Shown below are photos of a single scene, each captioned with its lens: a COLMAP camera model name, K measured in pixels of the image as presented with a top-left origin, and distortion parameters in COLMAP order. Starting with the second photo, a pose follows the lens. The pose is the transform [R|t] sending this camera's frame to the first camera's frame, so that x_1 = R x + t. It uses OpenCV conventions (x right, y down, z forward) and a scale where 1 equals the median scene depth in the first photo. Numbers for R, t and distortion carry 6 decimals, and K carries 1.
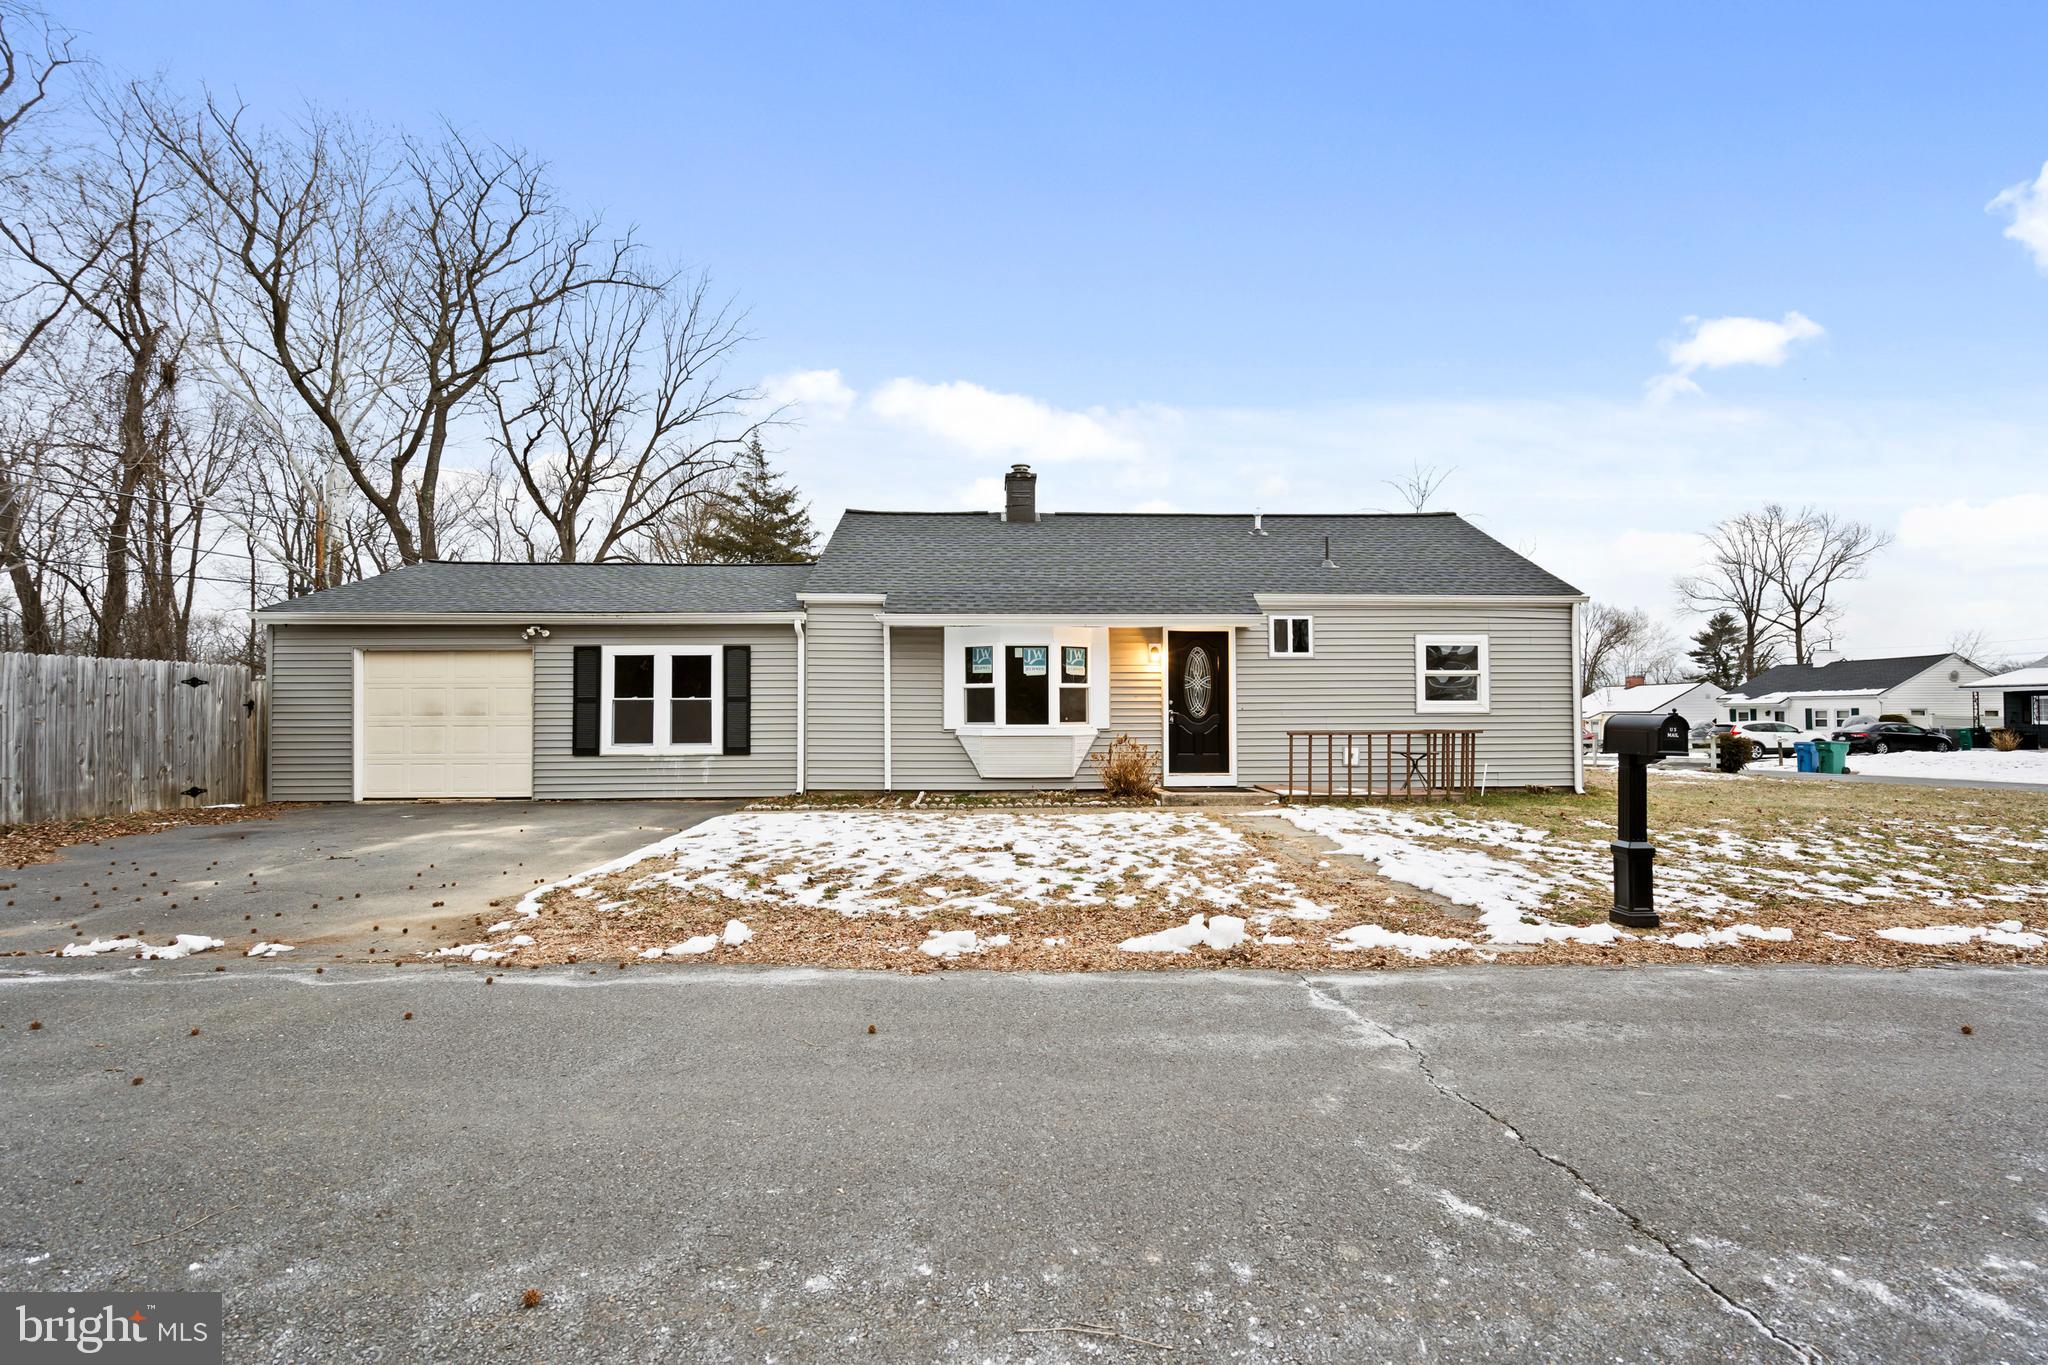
lens RADIAL K [[930.6, 0, 1011.4], [0, 930.6, 692.2], [0, 0, 1]] dist [-0.003851, 0.000786]
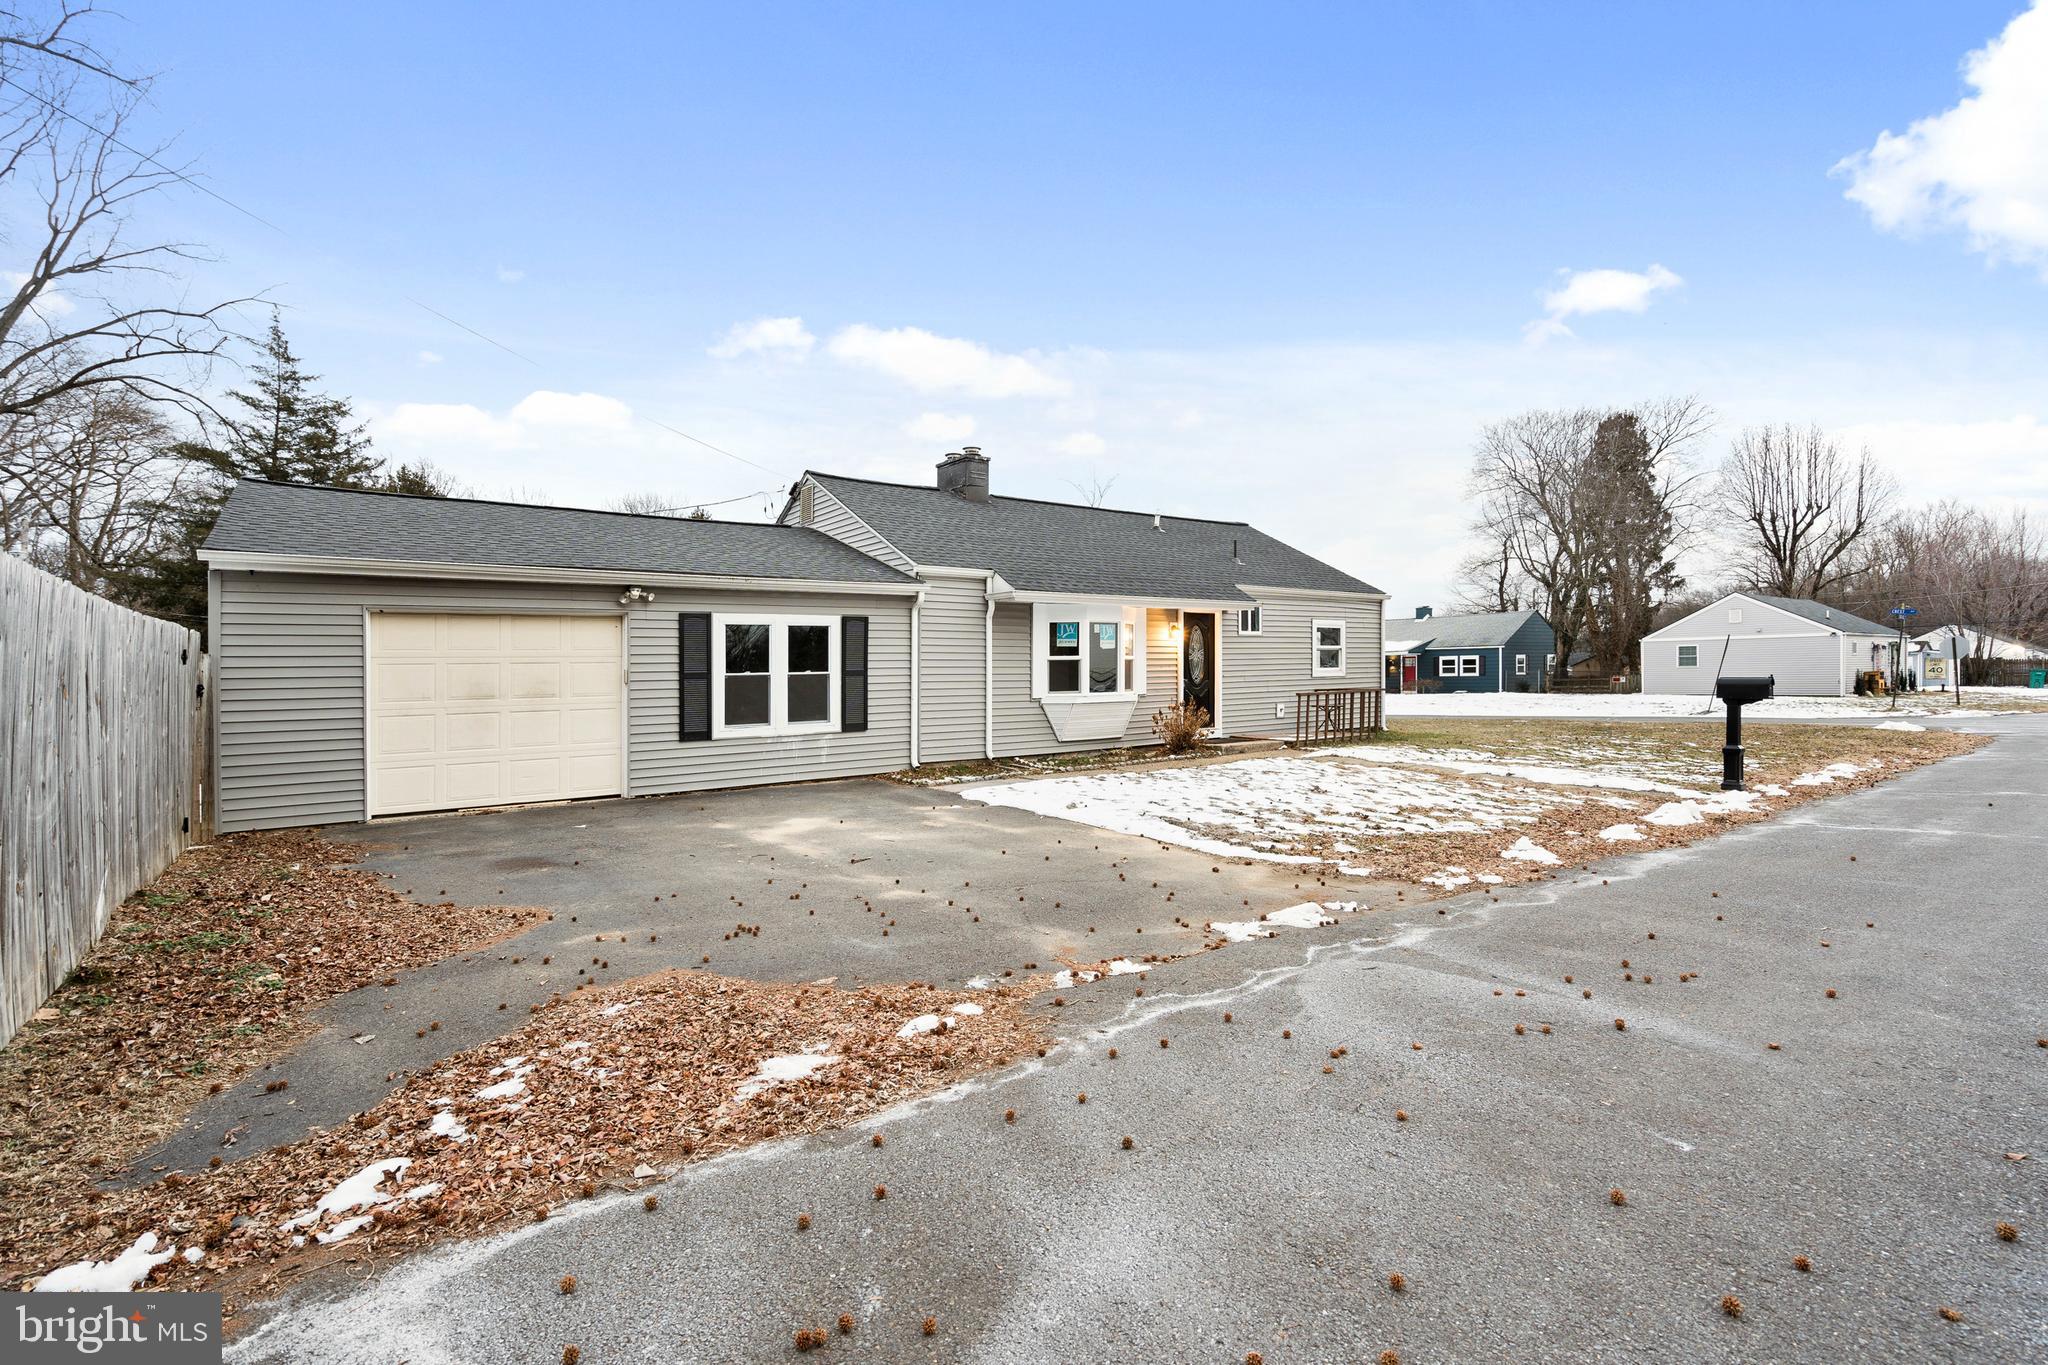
lens RADIAL K [[930.6, 0, 1022.7], [0, 930.6, 673.7], [0, 0, 1]] dist [-0.003851, 0.000786]
pose [[0.824745, -0.012660, 0.565363, -0.690617], [0.001966, 0.999808, 0.019521, -0.009830], [-0.565501, -0.014988, 0.824611, 0.119757]]
